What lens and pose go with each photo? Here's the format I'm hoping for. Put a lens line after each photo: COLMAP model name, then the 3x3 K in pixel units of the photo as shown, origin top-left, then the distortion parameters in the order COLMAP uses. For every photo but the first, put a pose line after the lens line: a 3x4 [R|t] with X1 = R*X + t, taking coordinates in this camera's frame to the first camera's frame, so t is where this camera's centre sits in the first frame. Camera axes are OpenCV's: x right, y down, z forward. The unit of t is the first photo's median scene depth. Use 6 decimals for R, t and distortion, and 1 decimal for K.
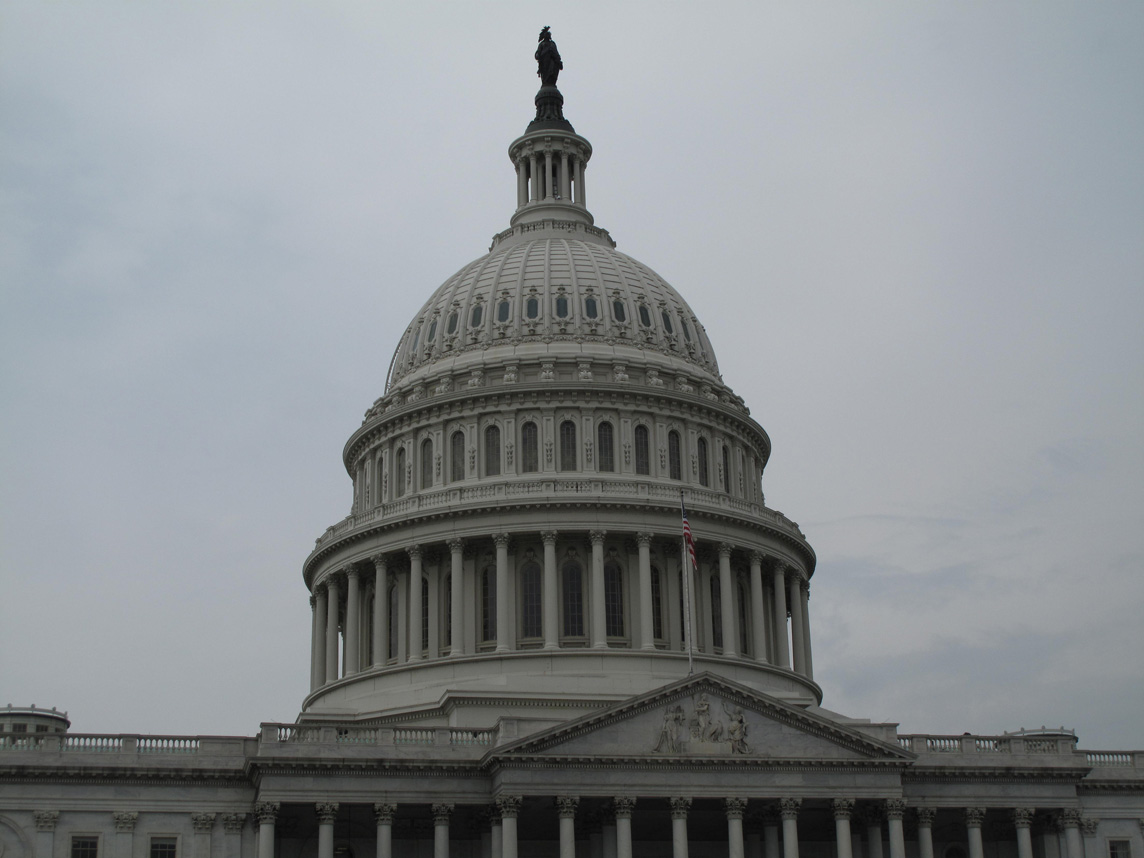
lens RADIAL K [[1845.2, 0, 592.1], [0, 1845.2, 452.0], [0, 0, 1]] dist [-0.053518, -0.018908]
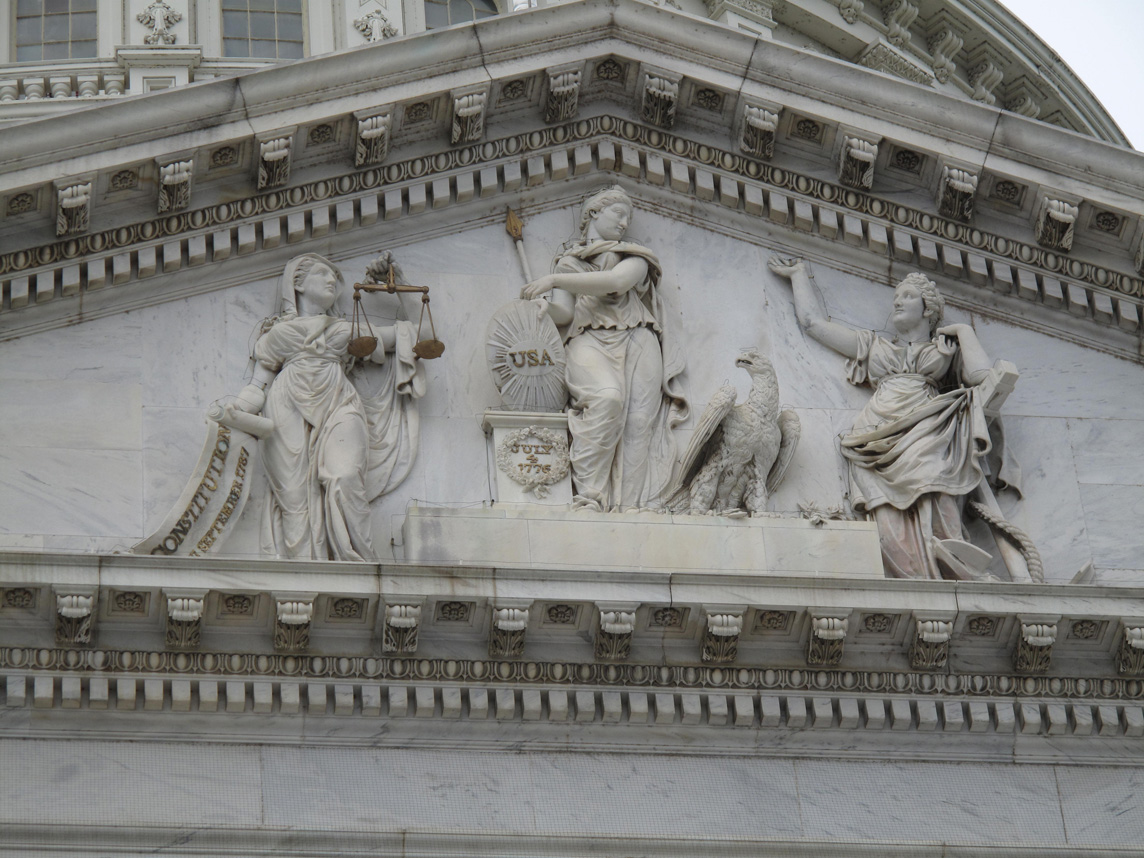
lens RADIAL K [[4612.9, 0, 572.0], [0, 4612.9, 429.0], [0, 0, 1]] dist [0.120414, 1.359499]
pose [[0.993969, -0.097551, -0.050089, 0.071445], [0.072931, 0.929175, -0.362373, 0.249638], [0.081891, 0.356535, 0.930686, 0.732333]]
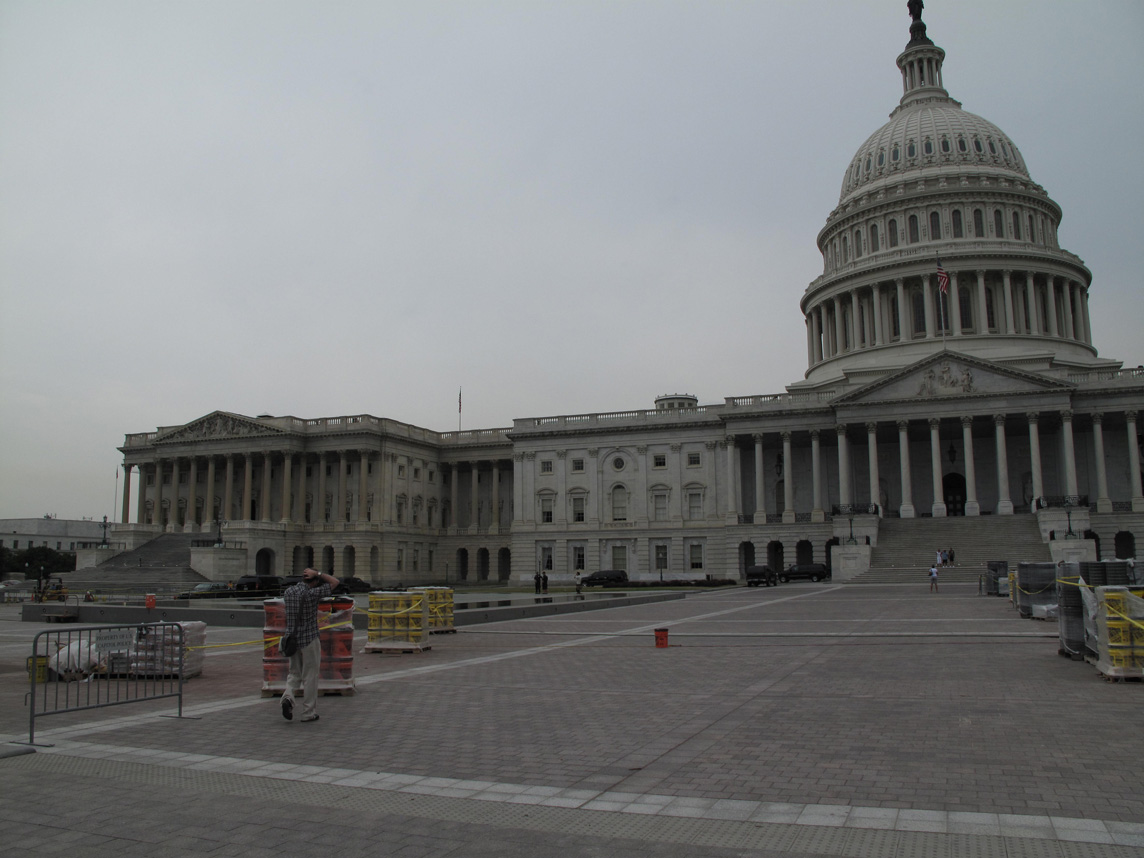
lens RADIAL K [[962.4, 0, 568.5], [0, 962.4, 434.0], [0, 0, 1]] dist [-0.146535, 0.115267]
pose [[0.813509, -0.061289, -0.578314, 0.292331], [0.176460, 0.973562, 0.145047, -0.001192], [0.554135, -0.220046, 0.802817, 0.021804]]
